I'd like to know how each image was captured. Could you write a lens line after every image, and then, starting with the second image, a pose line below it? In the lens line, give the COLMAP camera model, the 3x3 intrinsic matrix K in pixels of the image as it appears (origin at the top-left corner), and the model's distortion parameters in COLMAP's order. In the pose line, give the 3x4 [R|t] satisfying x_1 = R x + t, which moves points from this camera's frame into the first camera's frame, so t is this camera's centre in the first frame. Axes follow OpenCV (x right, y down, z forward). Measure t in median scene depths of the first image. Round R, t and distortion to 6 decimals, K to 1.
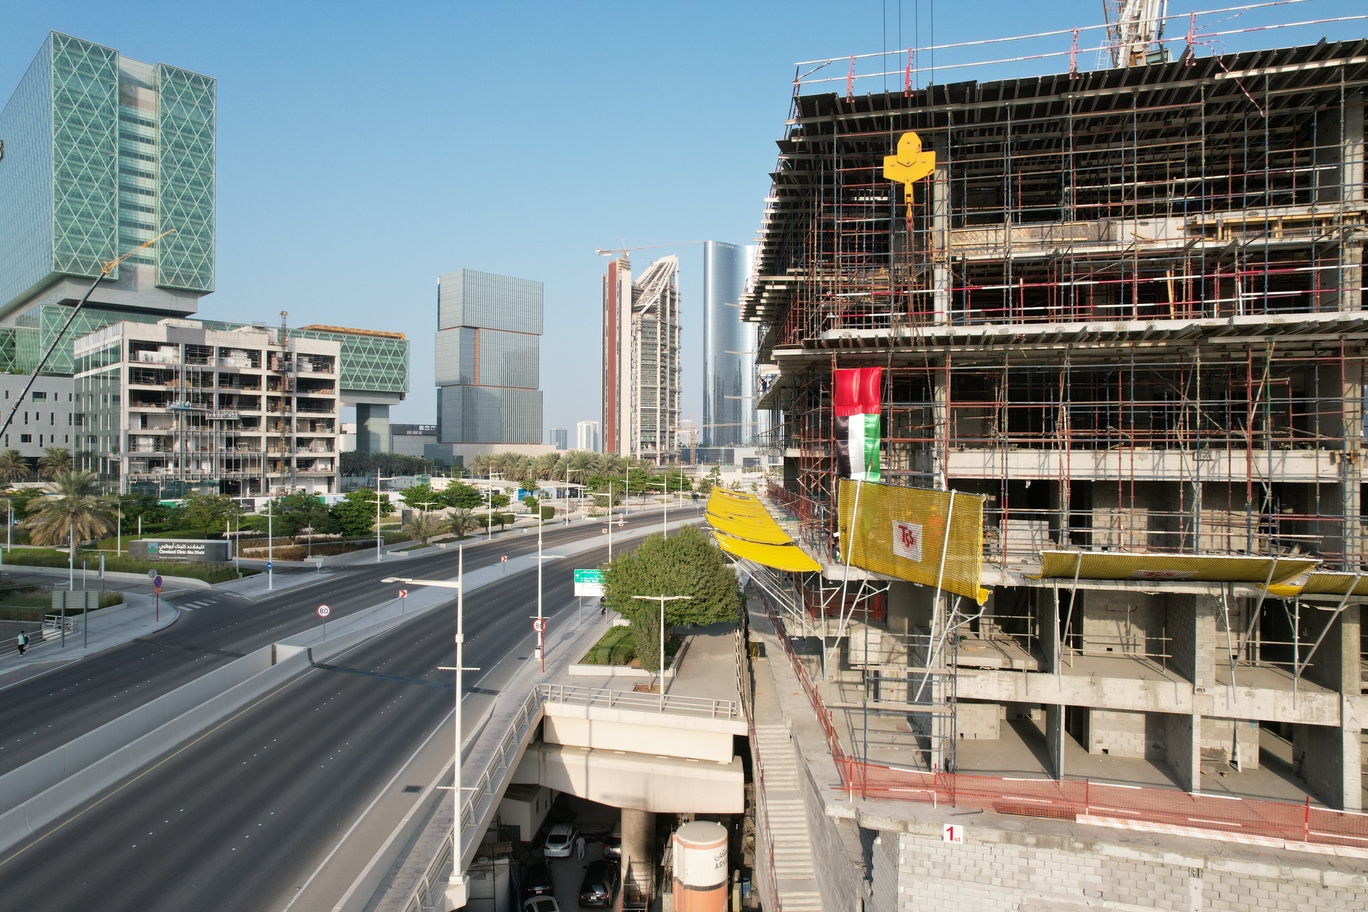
lens RADIAL K [[881.9, 0, 676.5], [0, 881.9, 454.2], [0, 0, 1]] dist [-0.078632, 0.070065]
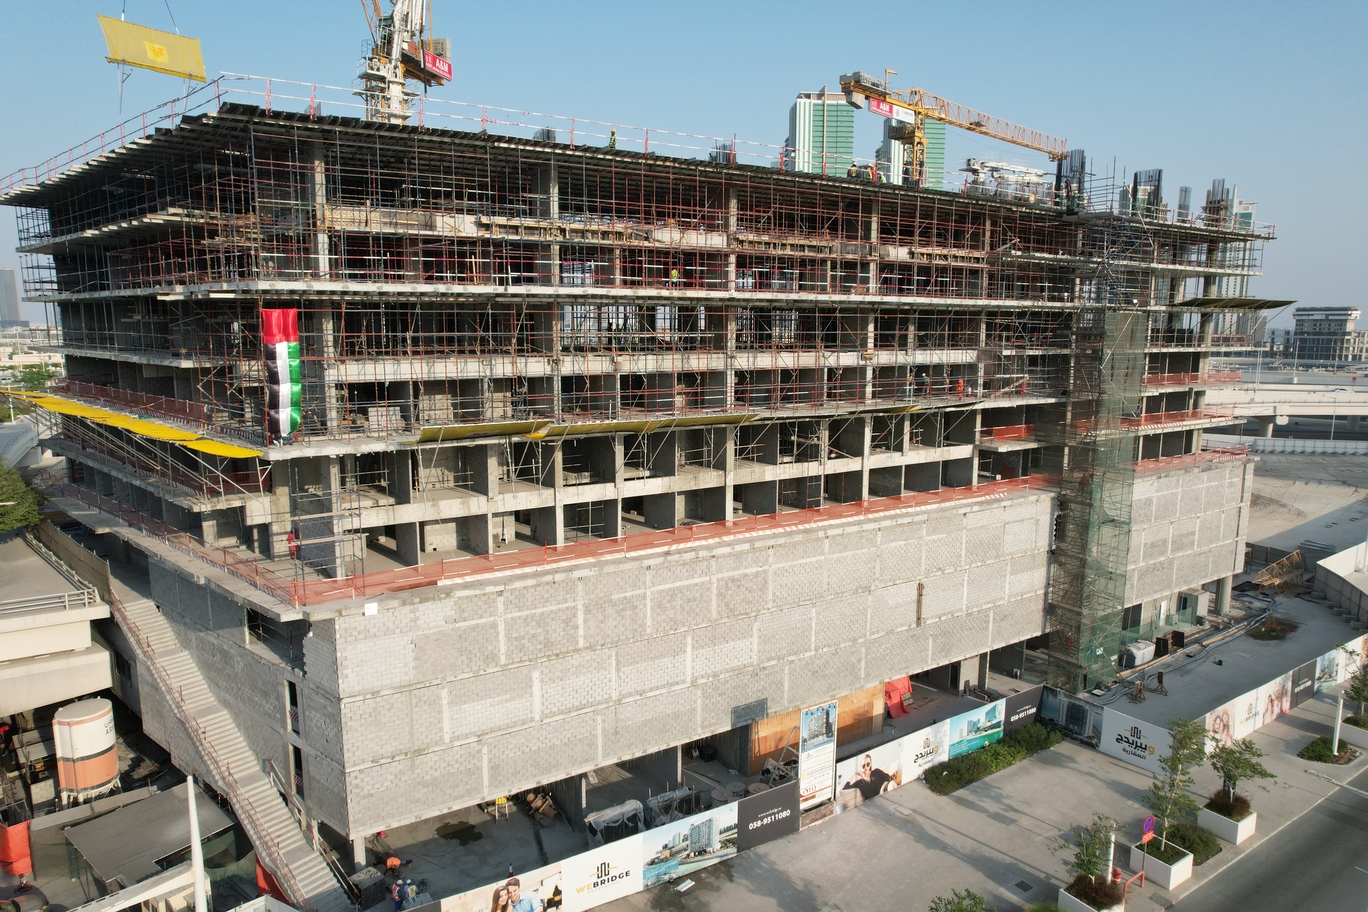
lens RADIAL K [[881.9, 0, 676.5], [0, 881.9, 454.2], [0, 0, 1]] dist [-0.078632, 0.070065]
pose [[0.657754, -0.114397, 0.744495, -0.446583], [0.000564, 0.988474, 0.151387, -0.080358], [-0.753232, -0.099156, 0.650238, -0.411657]]
